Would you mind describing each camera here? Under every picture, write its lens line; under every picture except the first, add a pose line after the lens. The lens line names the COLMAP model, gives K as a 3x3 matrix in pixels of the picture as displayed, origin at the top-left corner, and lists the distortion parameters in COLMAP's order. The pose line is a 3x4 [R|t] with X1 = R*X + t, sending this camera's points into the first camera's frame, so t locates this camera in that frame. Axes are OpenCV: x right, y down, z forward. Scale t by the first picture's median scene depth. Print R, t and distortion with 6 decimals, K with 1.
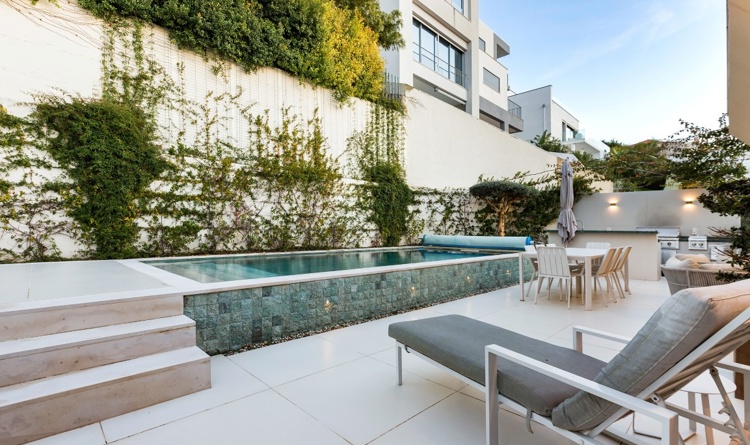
lens RADIAL K [[343.2, 0, 375.1], [0, 343.2, 225.4], [0, 0, 1]] dist [0.006058, -0.000332]
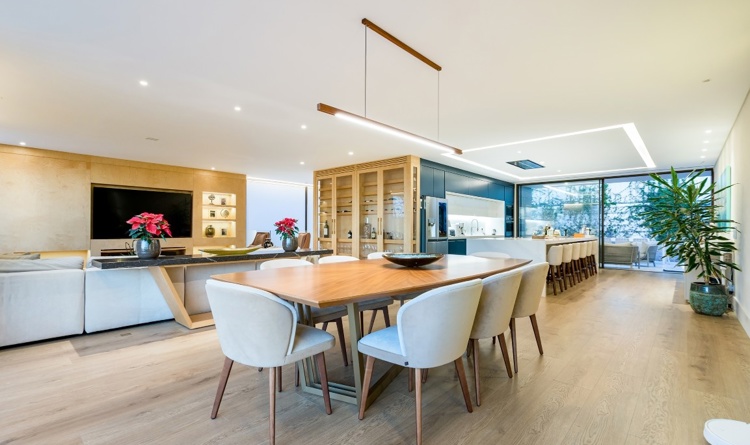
lens RADIAL K [[343.2, 0, 375.5], [0, 343.2, 225.1], [0, 0, 1]] dist [0.006058, -0.000332]
pose [[0.058022, -0.009934, -0.998266, 1.628968], [0.011754, 0.999888, -0.009267, -0.019281], [0.998246, -0.011196, 0.058133, -0.411003]]
